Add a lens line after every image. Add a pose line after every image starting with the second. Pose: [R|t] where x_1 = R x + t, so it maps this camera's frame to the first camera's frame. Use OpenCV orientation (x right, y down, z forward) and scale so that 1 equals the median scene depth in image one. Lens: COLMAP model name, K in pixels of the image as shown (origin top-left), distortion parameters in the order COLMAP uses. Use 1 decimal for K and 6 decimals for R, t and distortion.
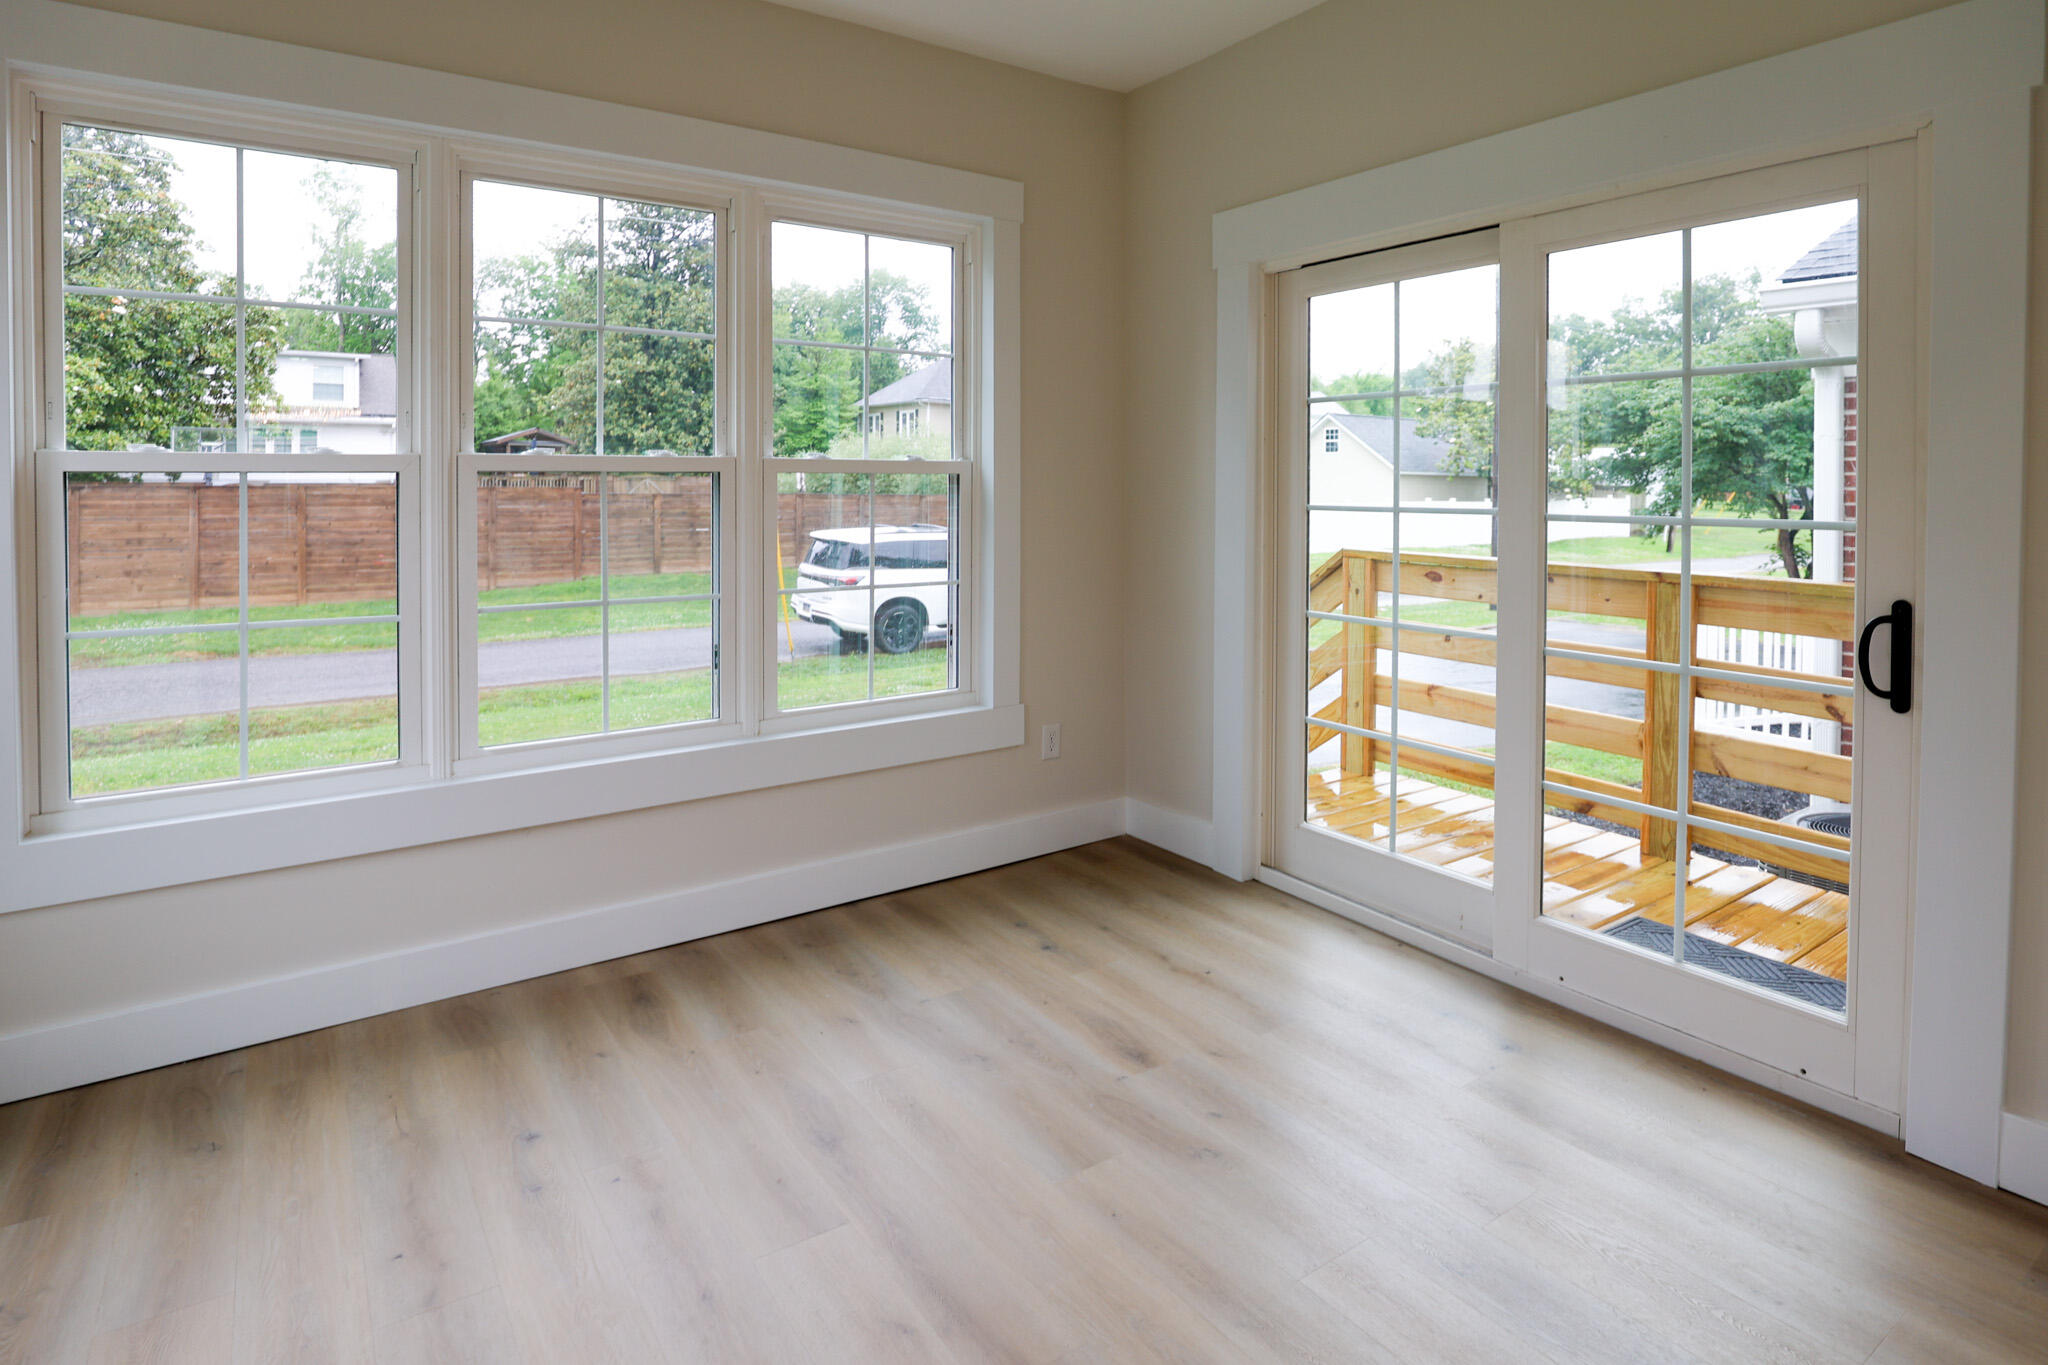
lens RADIAL K [[1097.3, 0, 1027.6], [0, 1097.3, 494.7], [0, 0, 1]] dist [-0.023171, 0.000184]
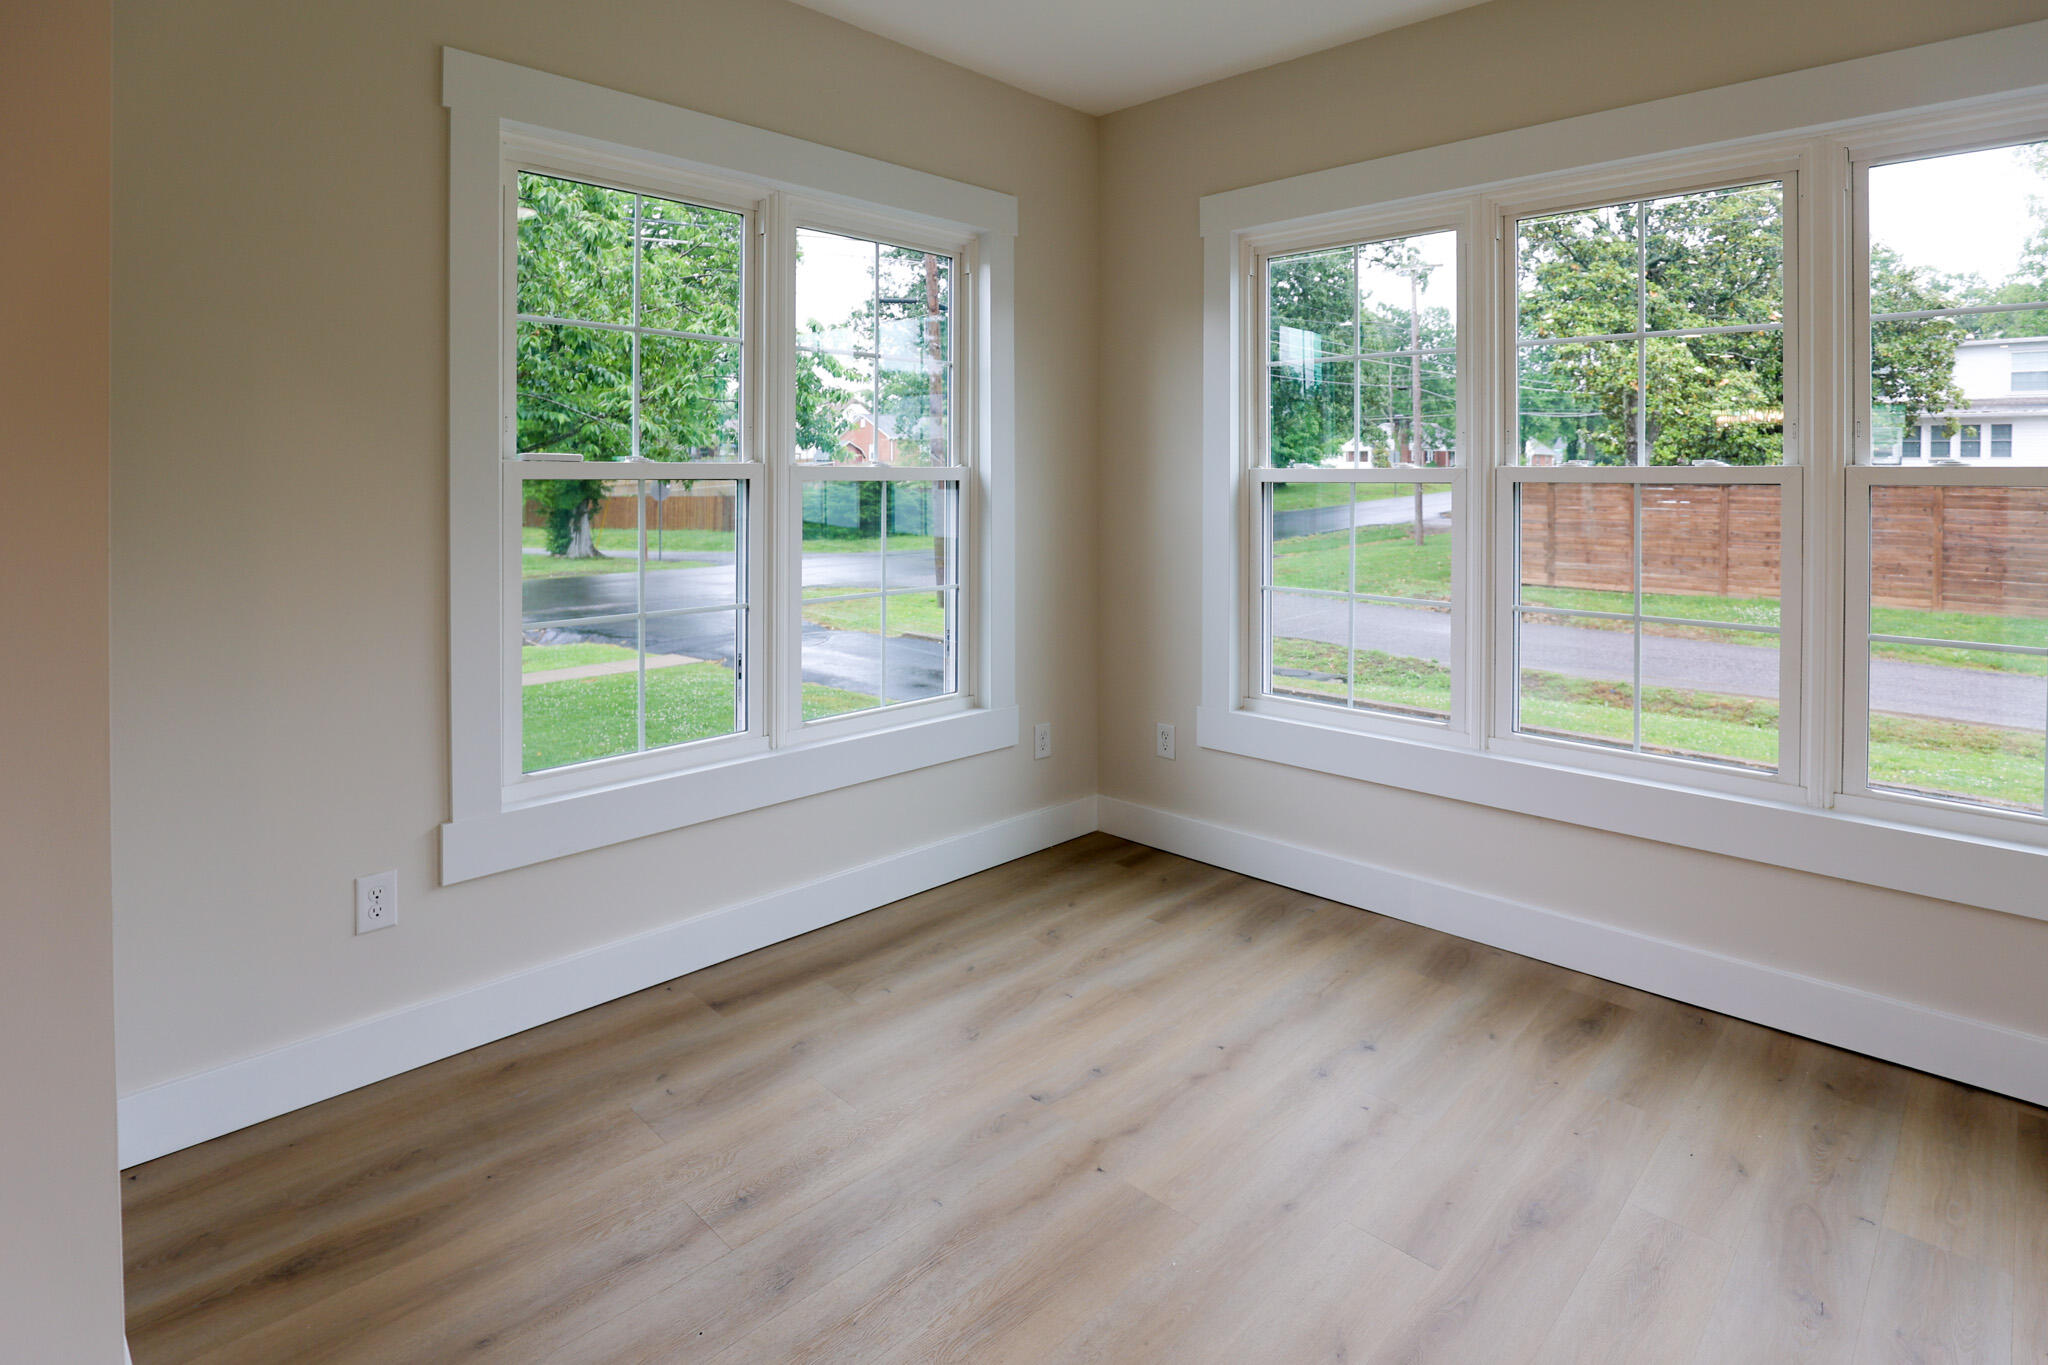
lens RADIAL K [[1058.0, 0, 1027.6], [0, 1058.0, 482.1], [0, 0, 1]] dist [-0.023015, 0.001292]
pose [[0.201612, 0.009682, -0.979418, 0.274262], [-0.018513, 0.999810, 0.006073, -0.011493], [0.979290, 0.016908, 0.201753, 0.185011]]
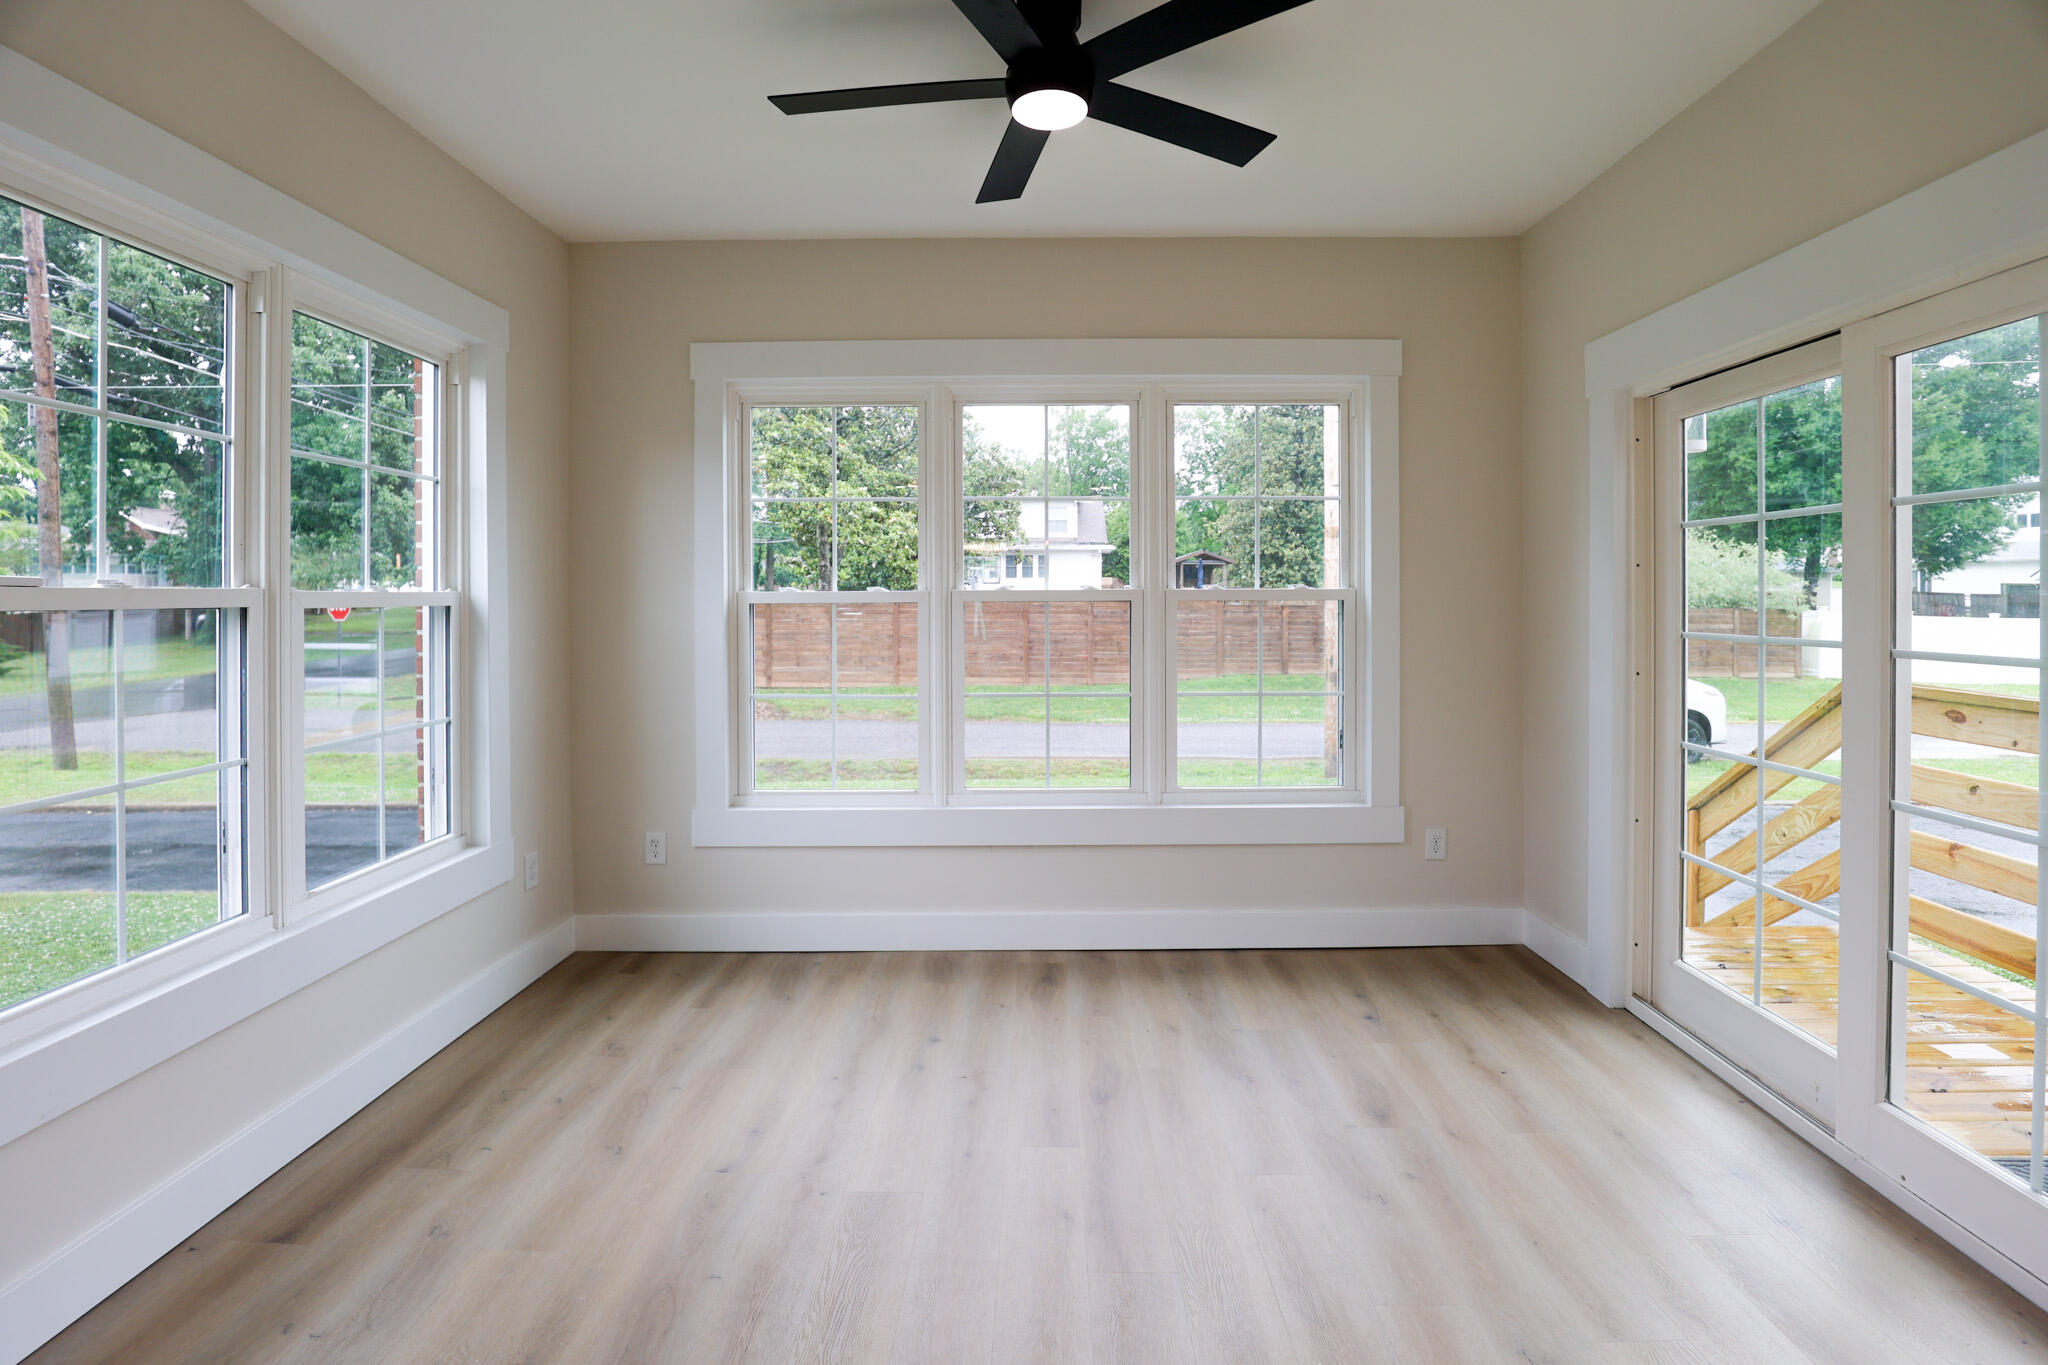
lens RADIAL K [[984.1, 0, 1027.8], [0, 984.1, 596.2], [0, 0, 1]] dist [-0.033568, 0.000713]
pose [[0.816714, -0.000389, -0.577042, 0.208897], [-0.004415, 0.999966, -0.006924, -0.011031], [0.577025, 0.008203, 0.816685, -0.025848]]
